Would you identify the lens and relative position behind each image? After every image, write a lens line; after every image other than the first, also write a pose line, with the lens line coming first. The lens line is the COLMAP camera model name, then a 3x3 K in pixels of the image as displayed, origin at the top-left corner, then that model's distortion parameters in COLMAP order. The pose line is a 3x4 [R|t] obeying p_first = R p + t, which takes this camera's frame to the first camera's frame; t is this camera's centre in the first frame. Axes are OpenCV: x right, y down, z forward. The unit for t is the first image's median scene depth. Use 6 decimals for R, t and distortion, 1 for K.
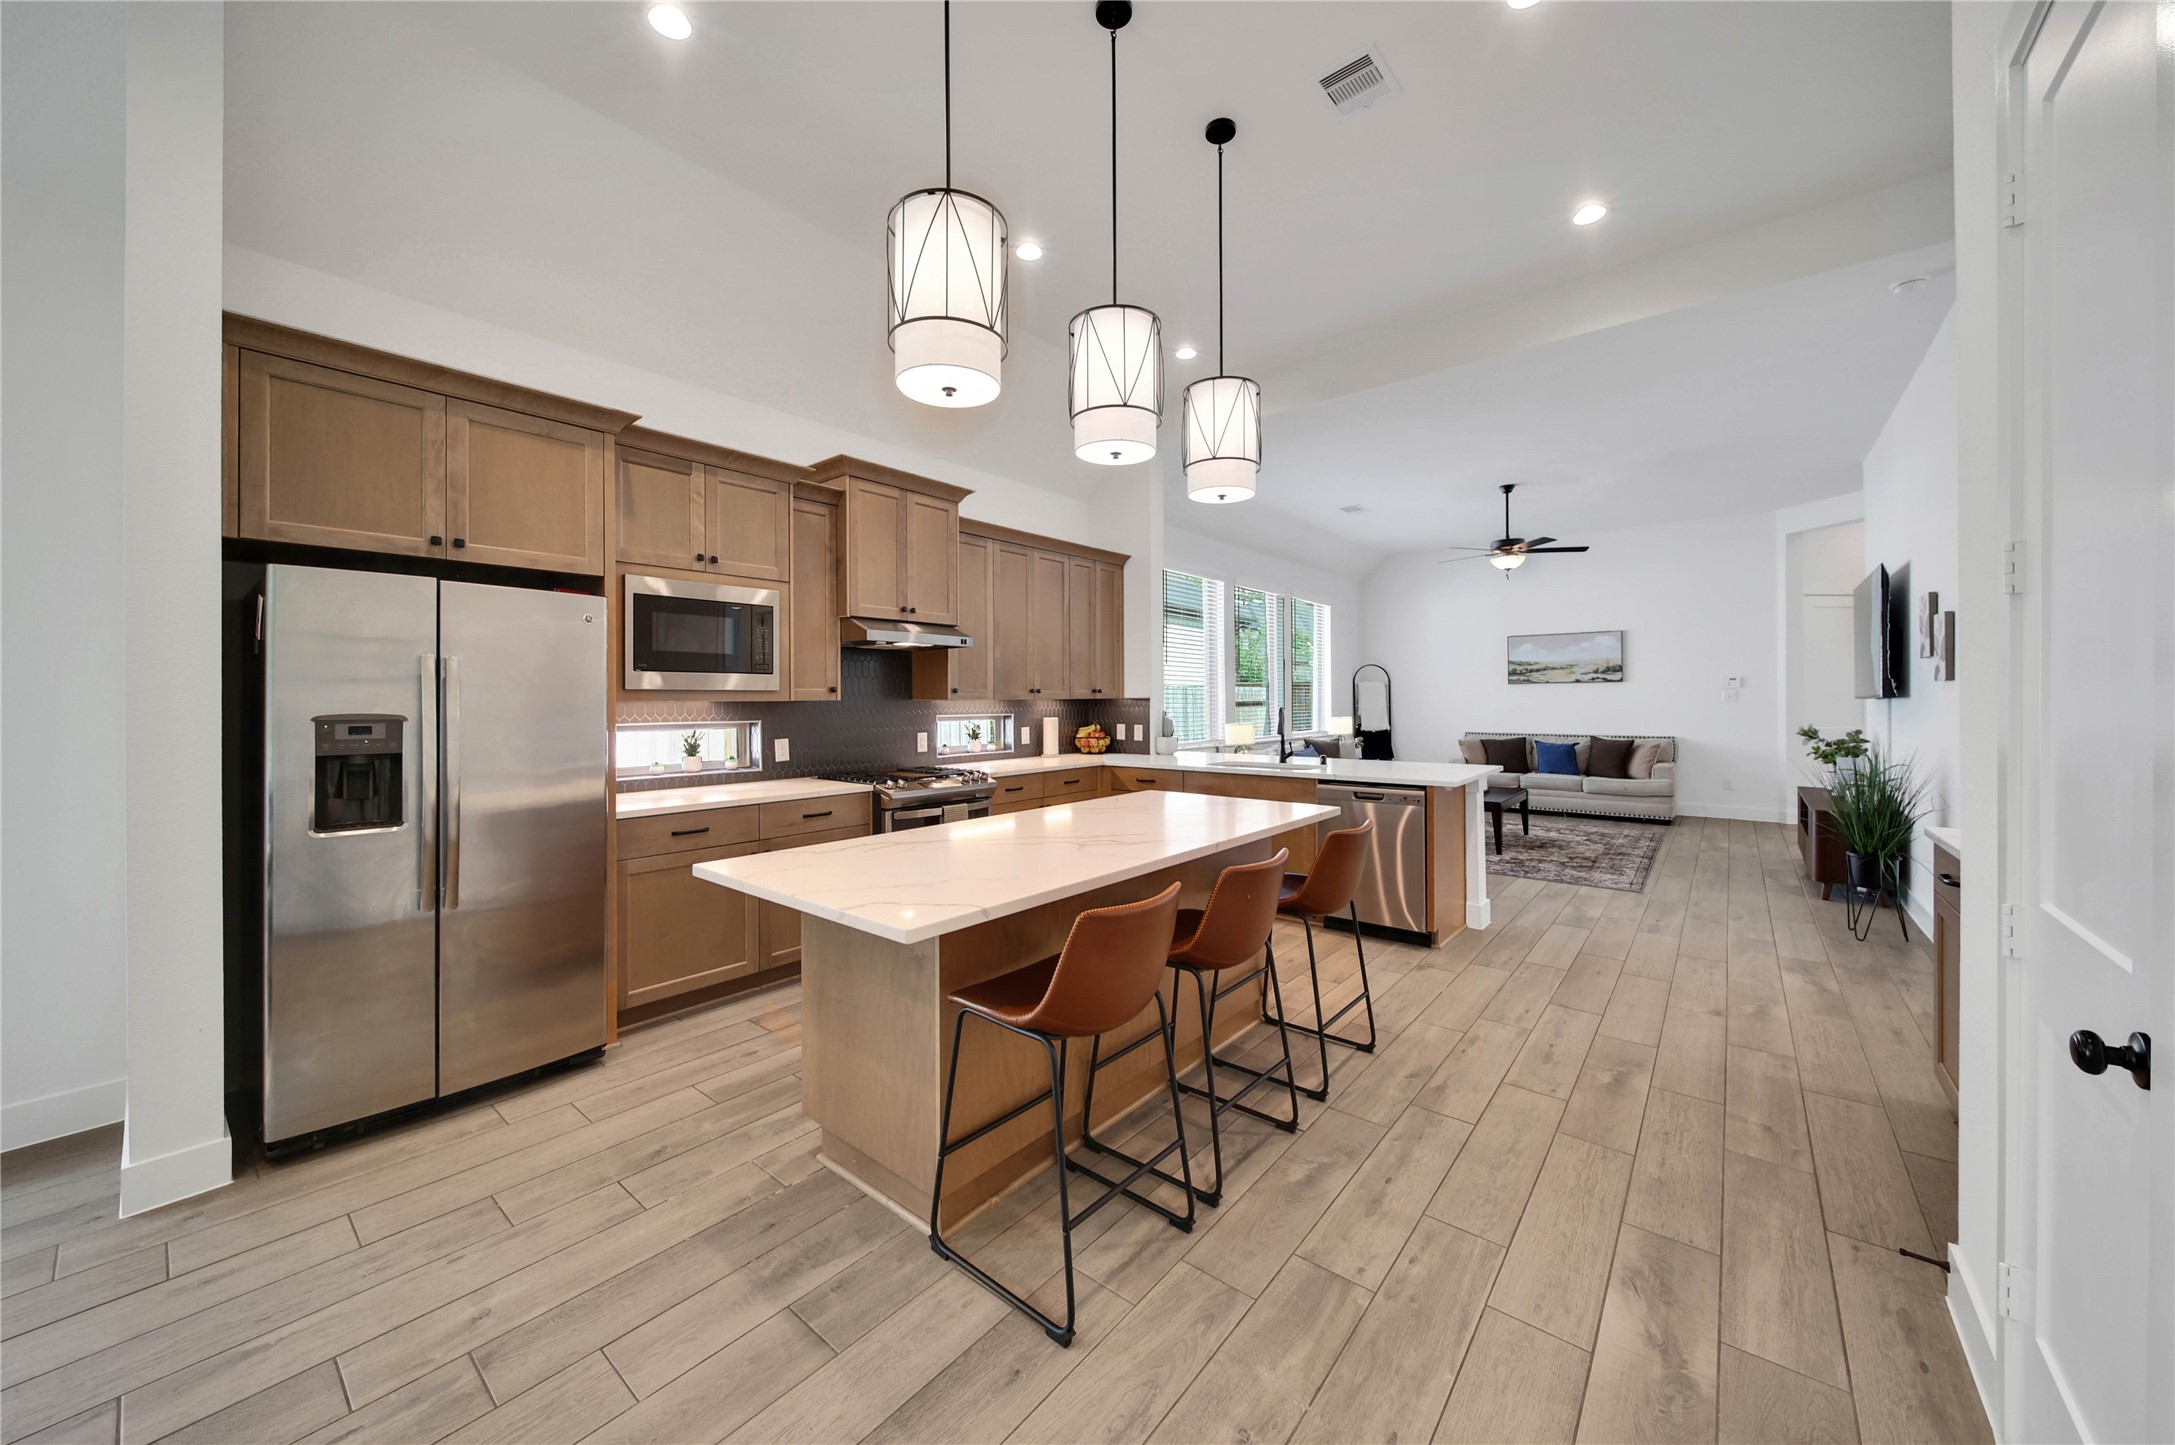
lens RADIAL K [[786.3, 0, 1083.8], [0, 786.3, 699.0], [0, 0, 1]] dist [0.000019, -0.000093]
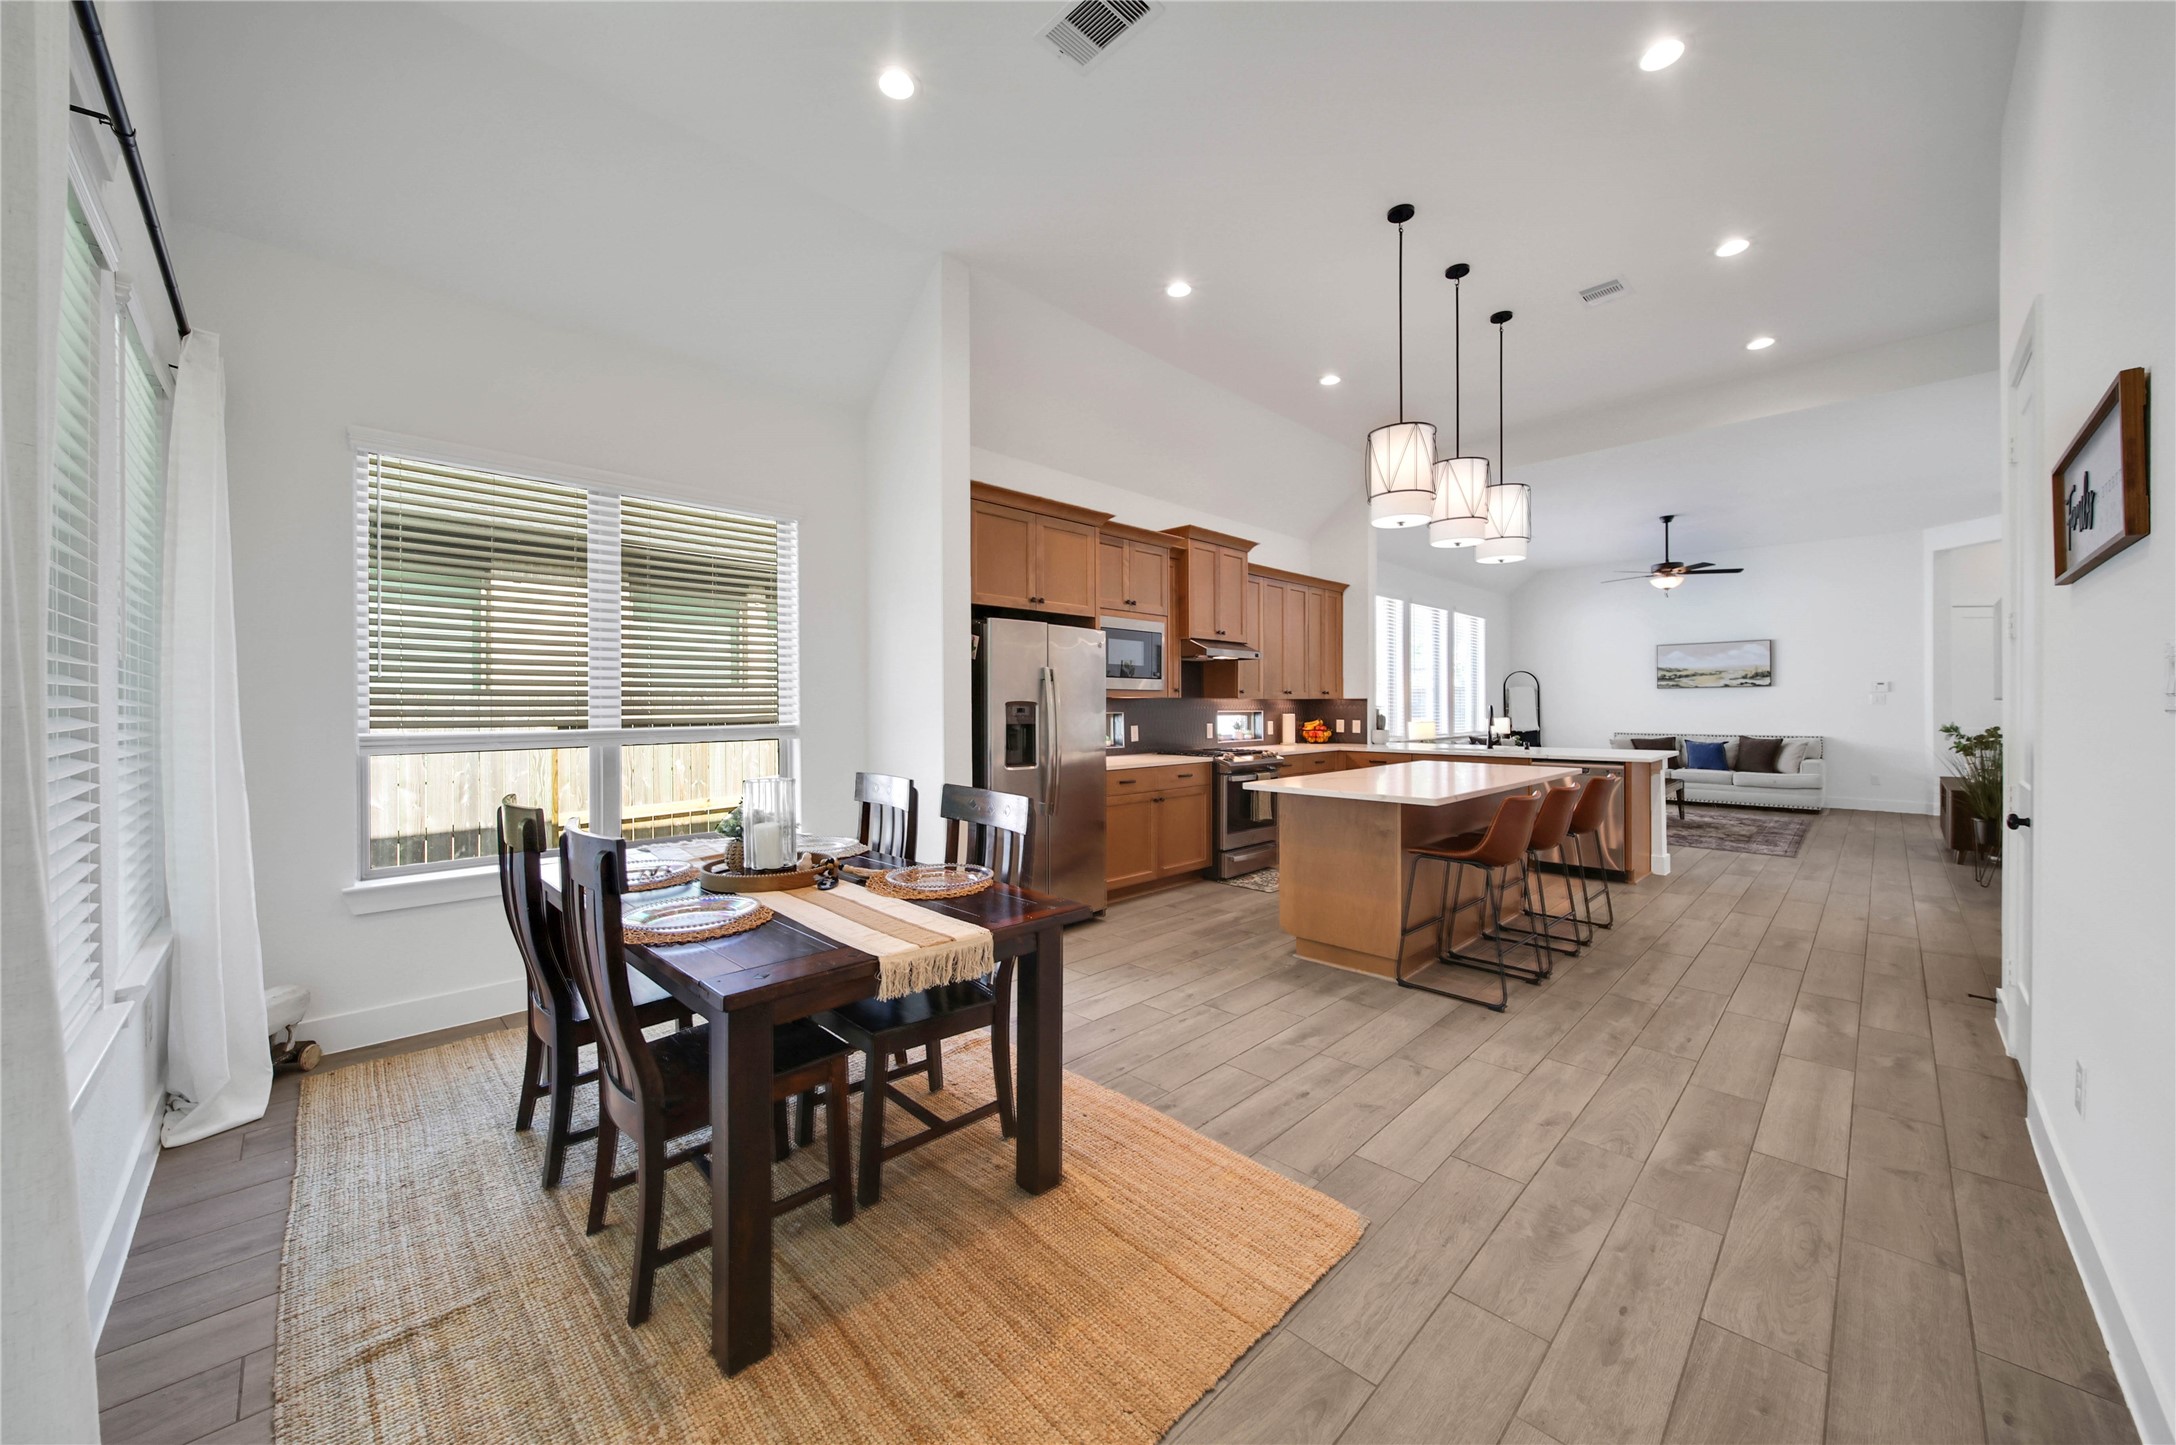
lens RADIAL K [[797.3, 0, 1078.9], [0, 797.3, 709.7], [0, 0, 1]] dist [-0.000934, -0.000294]
pose [[0.994744, 0.002098, -0.102372, -0.337447], [-0.001749, 0.999992, 0.003491, 0.017683], [0.102378, -0.003294, 0.994740, -0.427566]]
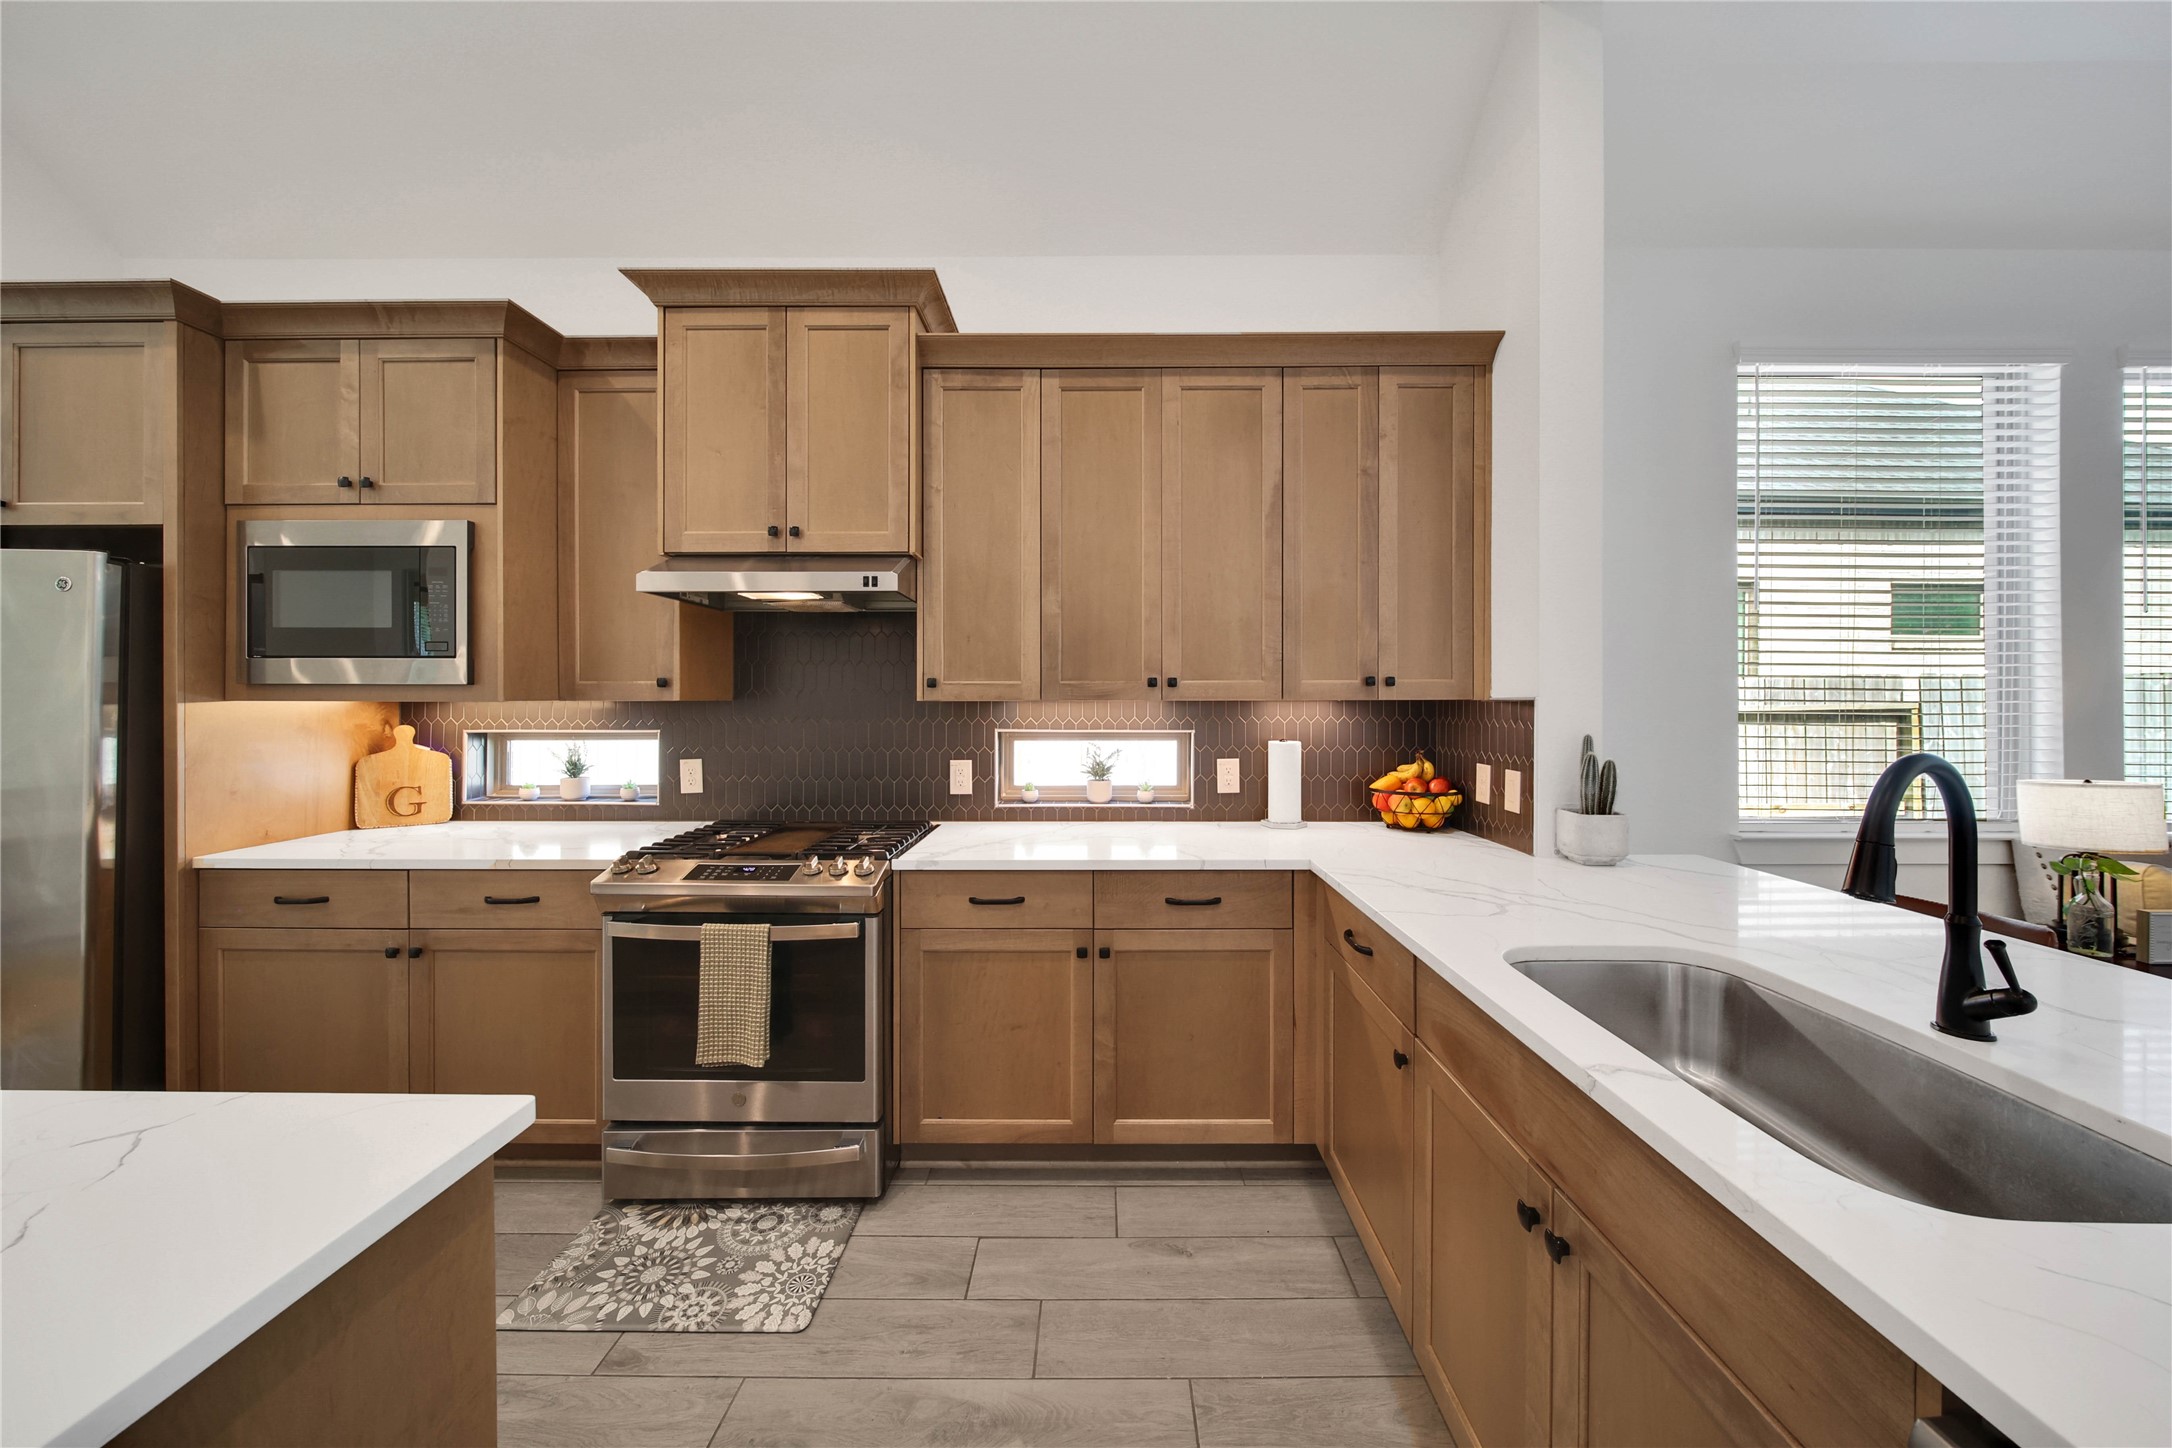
lens RADIAL K [[765.0, 0, 1094.2], [0, 765.0, 697.1], [0, 0, 1]] dist [-0.001967, -0.000092]
pose [[0.632036, 0.006948, -0.774908, 0.319460], [-0.003693, 0.999975, 0.005954, -0.005557], [0.774930, -0.000901, 0.632046, 0.859855]]
